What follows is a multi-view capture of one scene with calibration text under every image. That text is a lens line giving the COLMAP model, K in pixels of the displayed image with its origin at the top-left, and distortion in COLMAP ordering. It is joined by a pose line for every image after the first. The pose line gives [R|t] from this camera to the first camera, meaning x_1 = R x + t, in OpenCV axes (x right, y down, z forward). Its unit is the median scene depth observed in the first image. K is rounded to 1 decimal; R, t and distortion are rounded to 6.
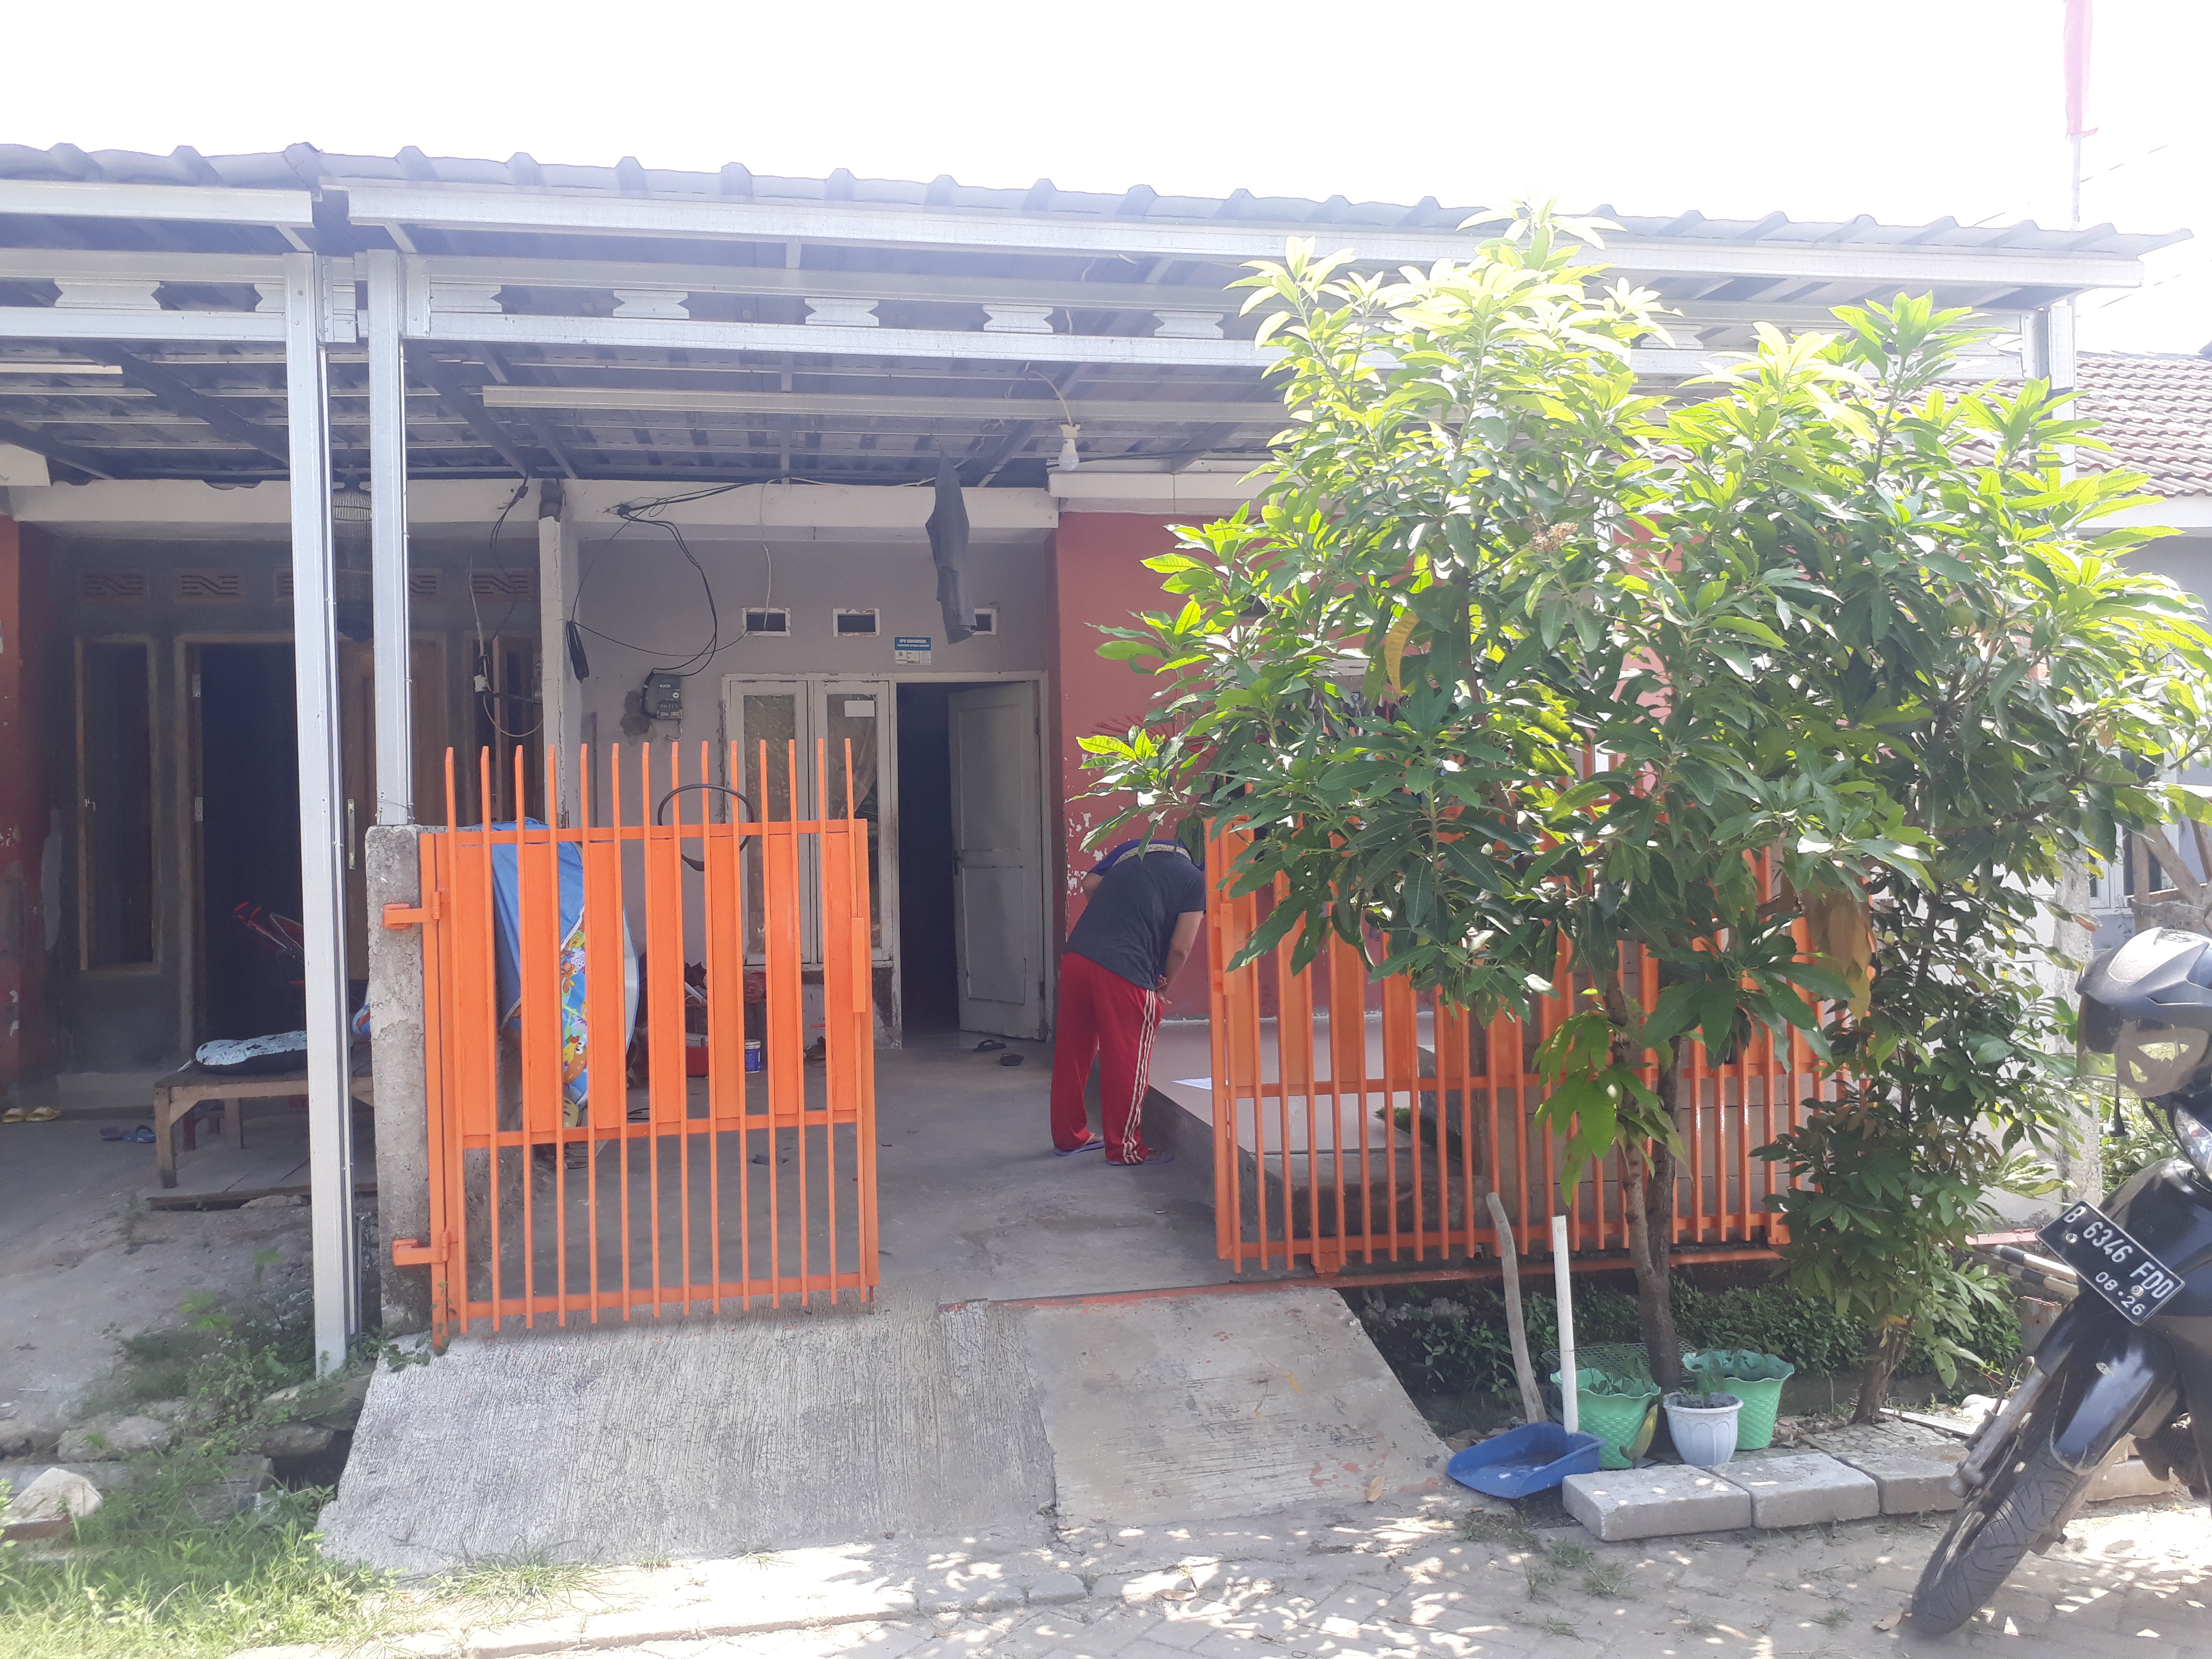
lens RADIAL K [[1785.6, 0, 1106.0], [0, 1785.6, 829.5], [0, 0, 1]] dist [0.015866, -0.005118]
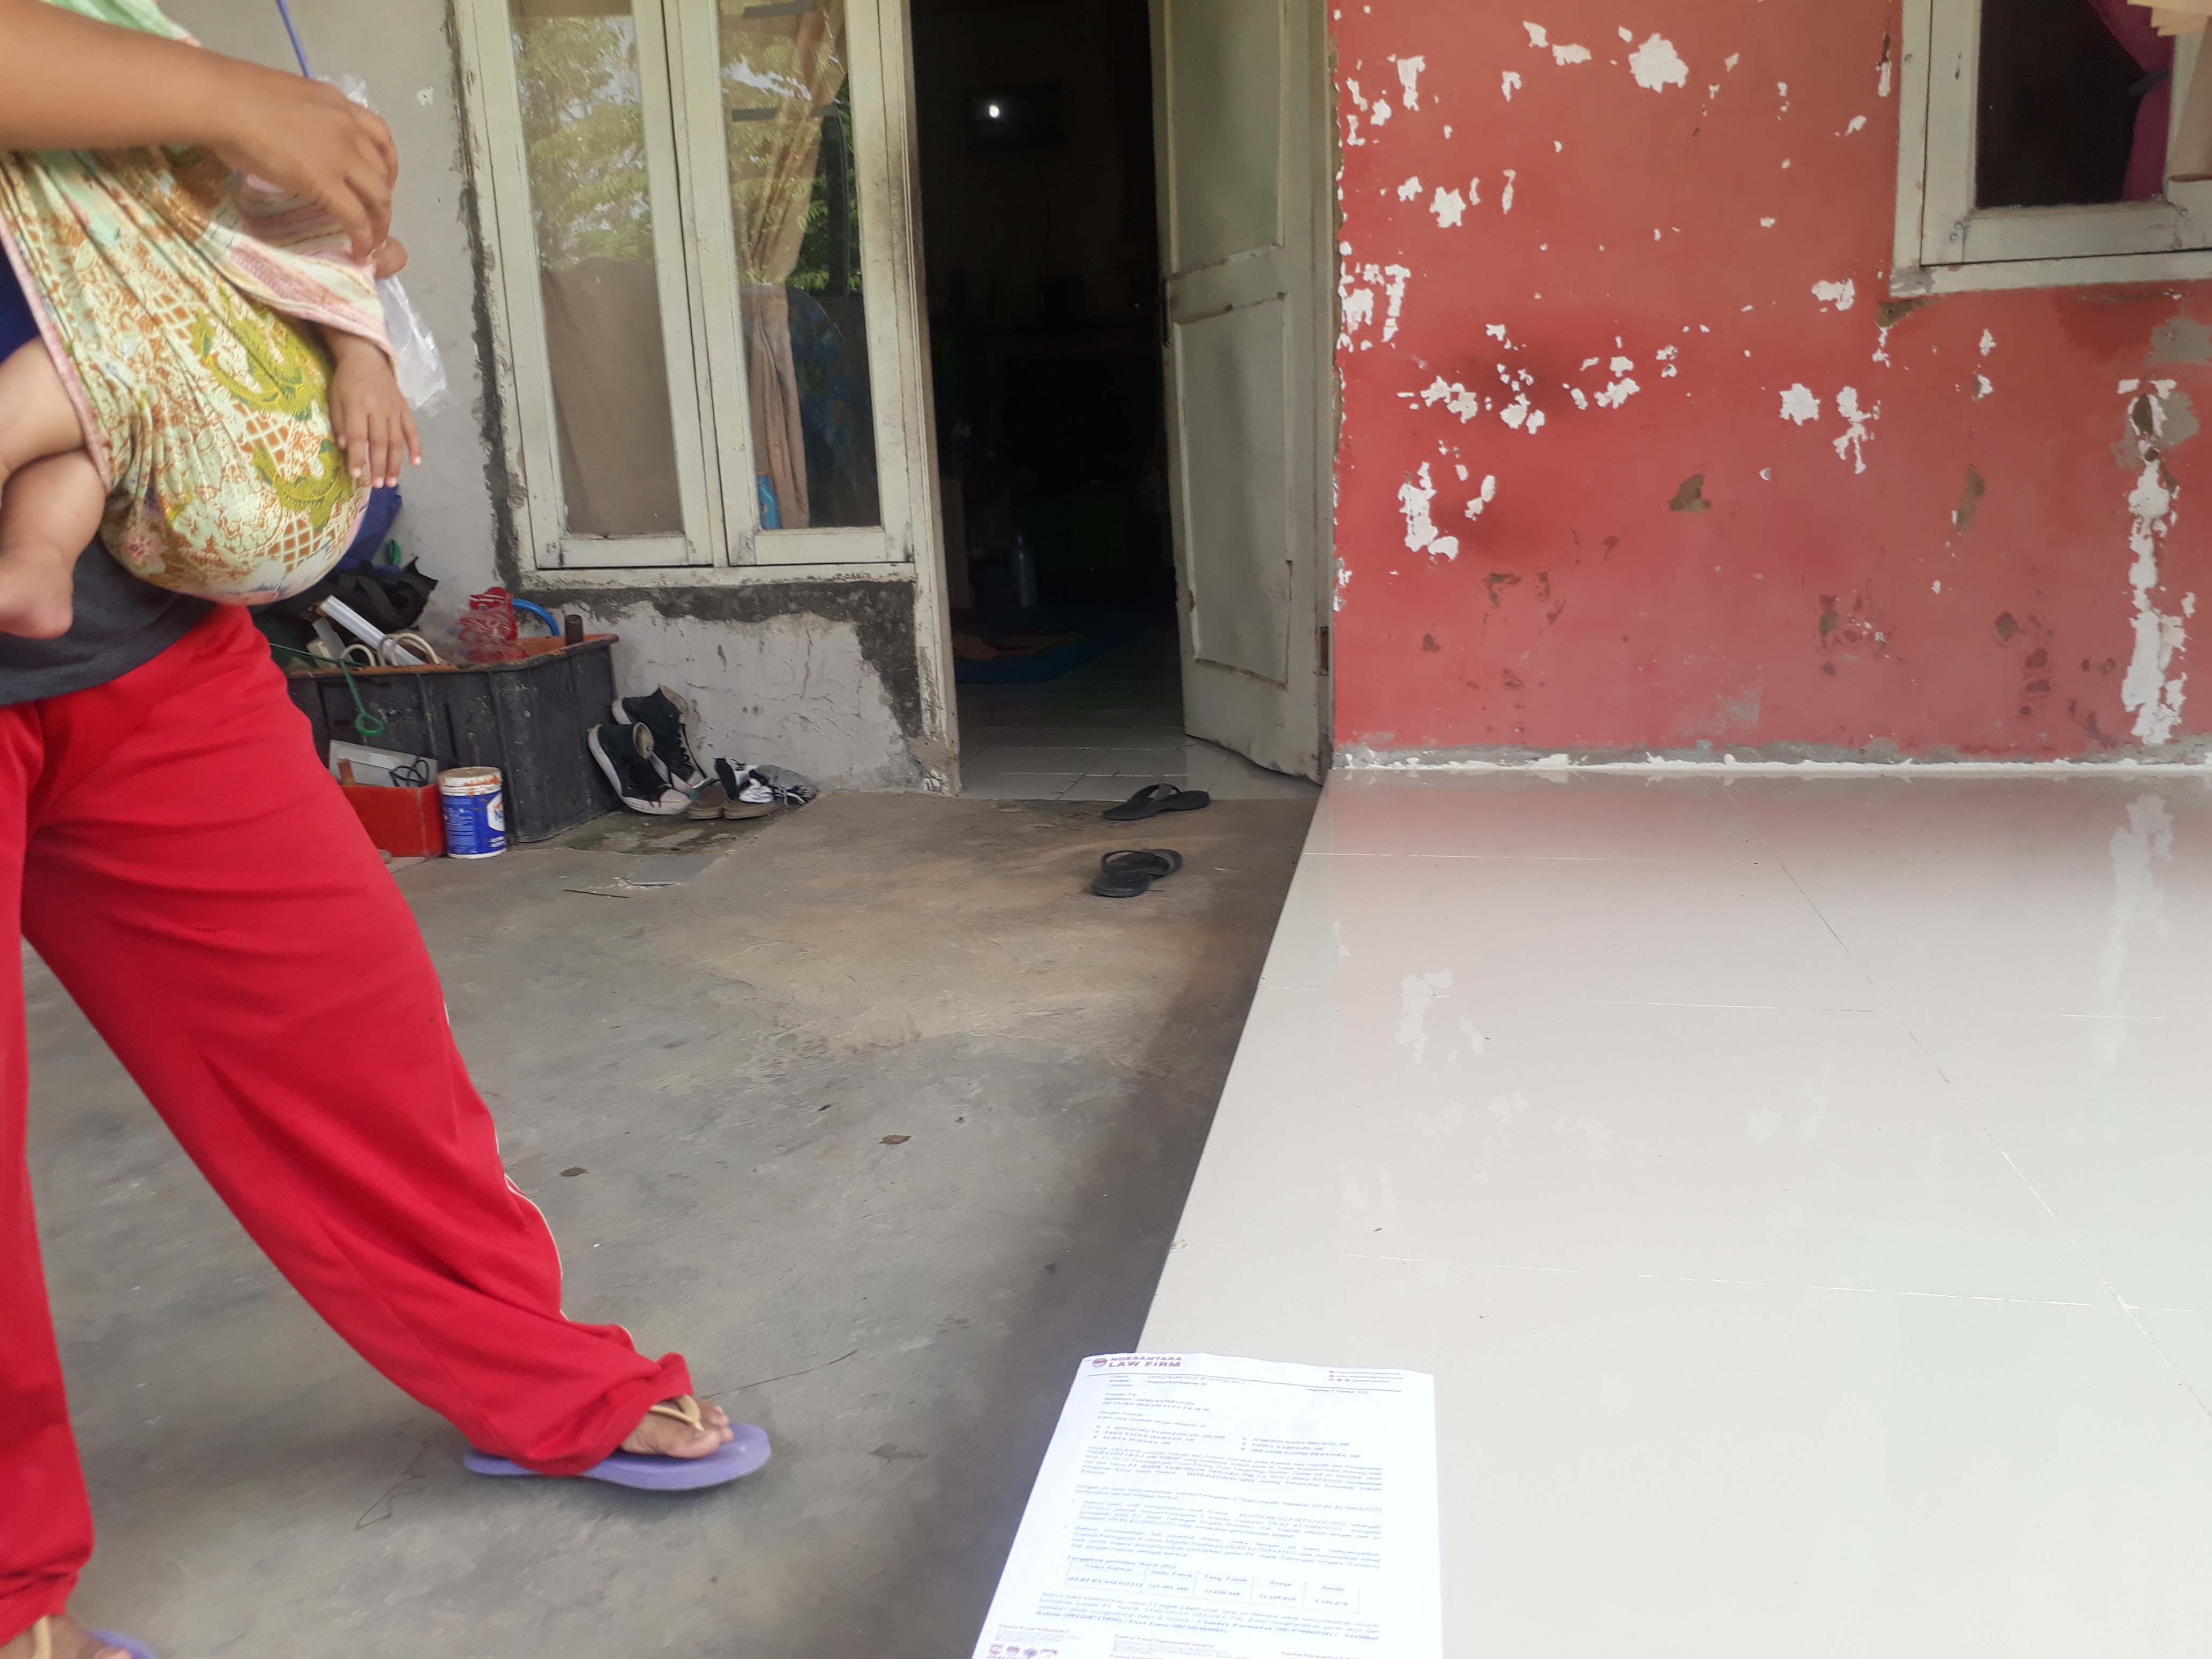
lens RADIAL K [[1785.6, 0, 1106.0], [0, 1785.6, 829.5], [0, 0, 1]] dist [0.015866, -0.005118]
pose [[0.936759, 0.053317, -0.345890, 0.058561], [0.023841, 0.976310, 0.215059, 0.057662], [0.349162, -0.209705, 0.913296, 0.790496]]
